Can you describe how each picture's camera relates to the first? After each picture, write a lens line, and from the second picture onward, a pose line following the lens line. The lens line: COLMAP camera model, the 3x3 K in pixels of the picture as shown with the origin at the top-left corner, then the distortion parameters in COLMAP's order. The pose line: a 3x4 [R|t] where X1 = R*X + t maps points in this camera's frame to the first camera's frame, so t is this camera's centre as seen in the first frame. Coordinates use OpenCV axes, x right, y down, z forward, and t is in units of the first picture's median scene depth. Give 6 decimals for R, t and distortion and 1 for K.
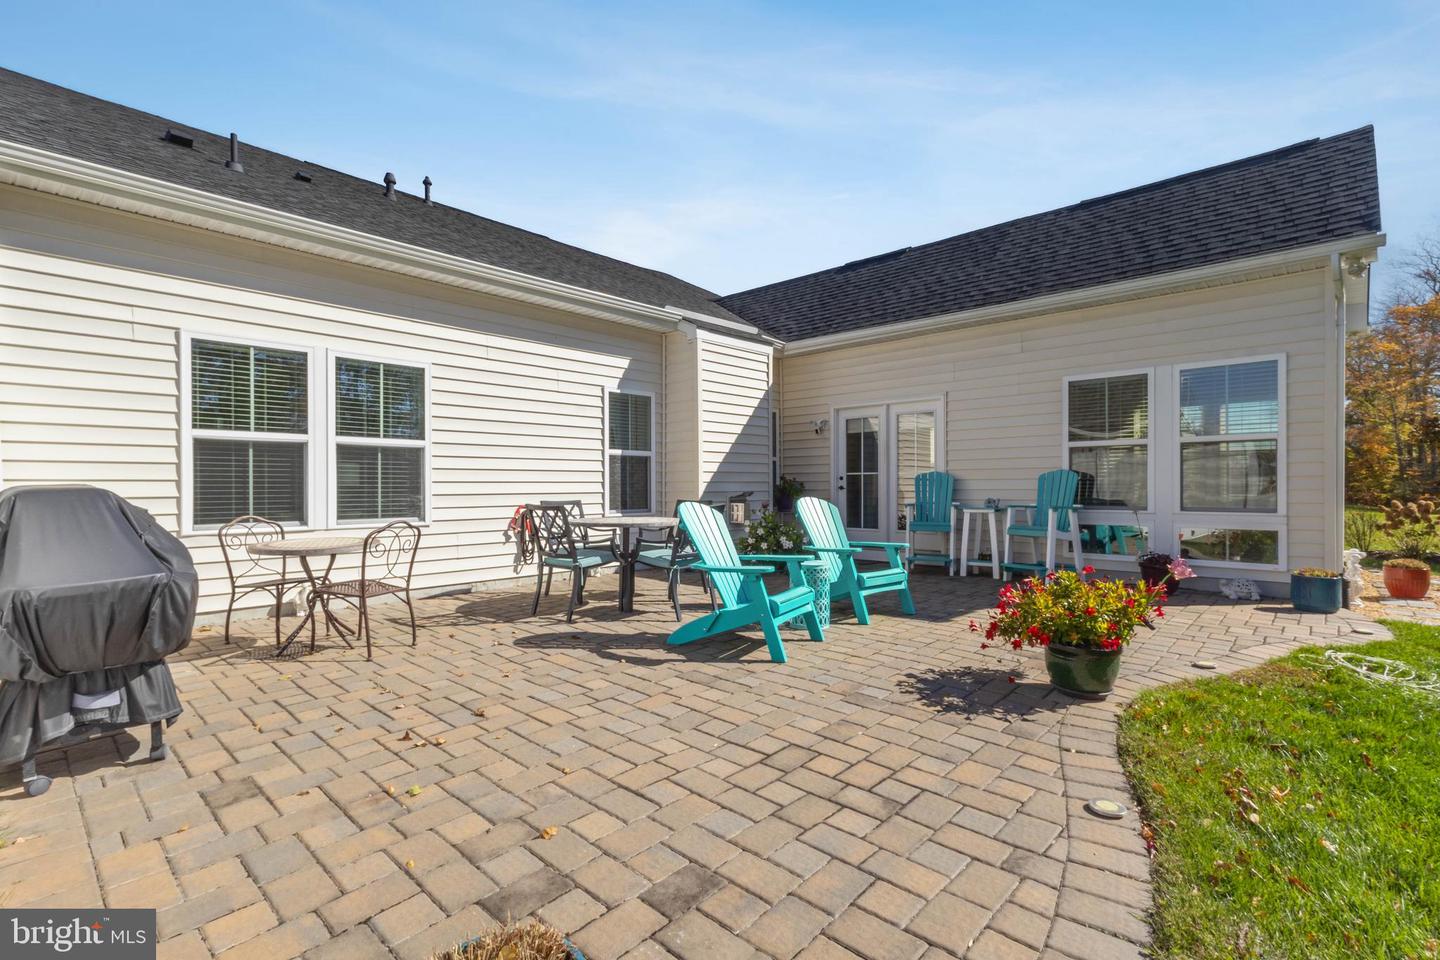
lens RADIAL K [[675.7, 0, 714.6], [0, 675.7, 481.7], [0, 0, 1]] dist [0.002852, 0.000219]
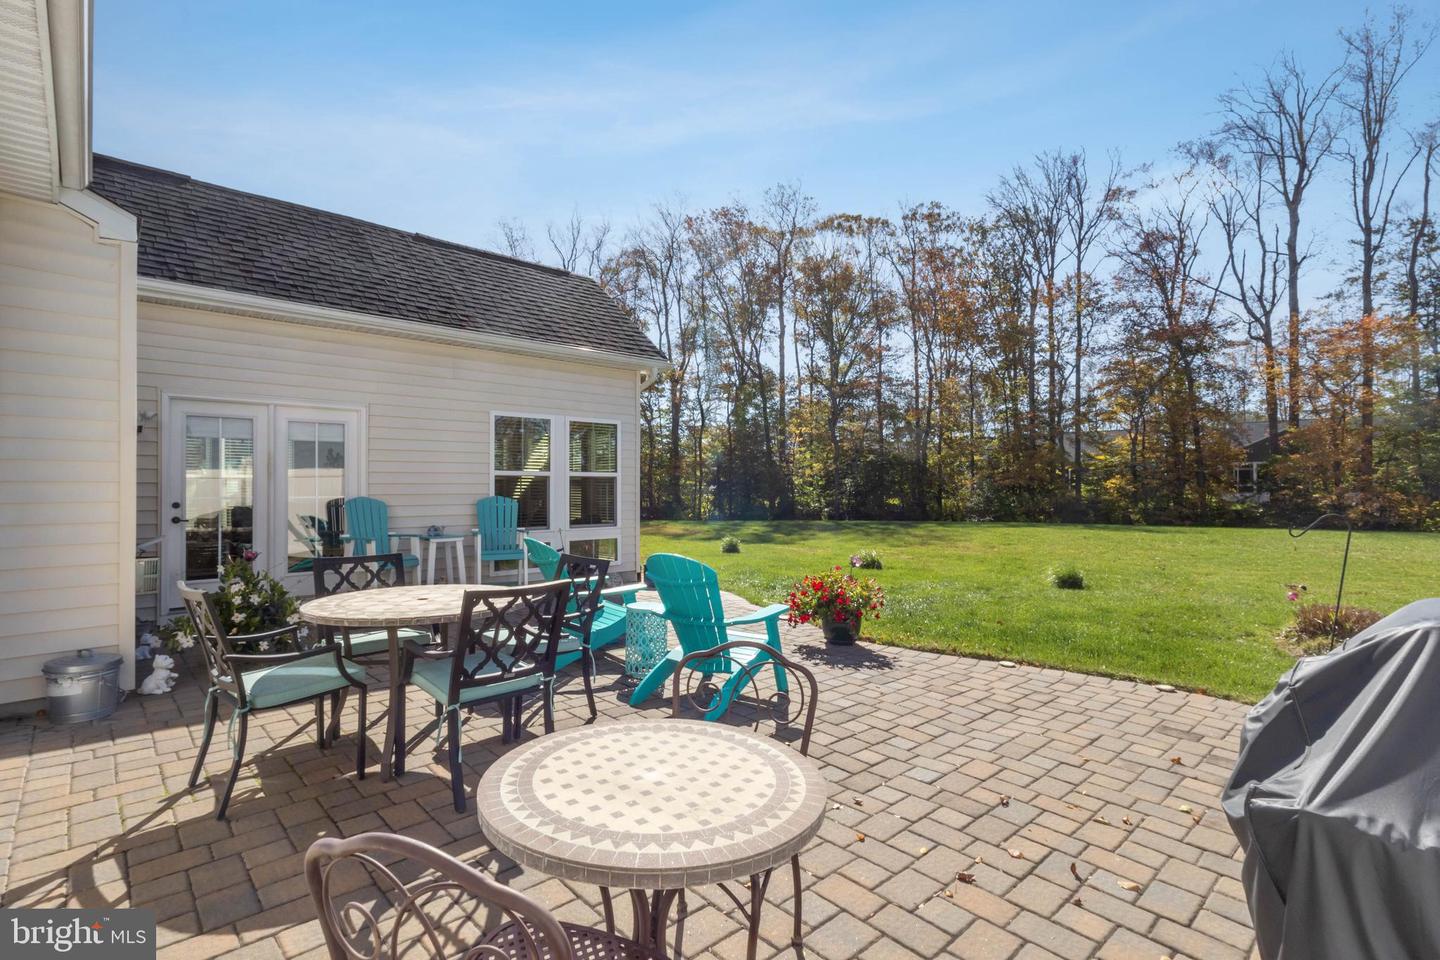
lens RADIAL K [[675.7, 0, 714.6], [0, 675.7, 481.7], [0, 0, 1]] dist [0.002852, 0.000219]
pose [[0.070127, 0.009208, 0.997496, -0.931703], [-0.008102, 0.999930, -0.008661, -0.057571], [-0.997505, -0.007475, 0.070197, 0.956674]]
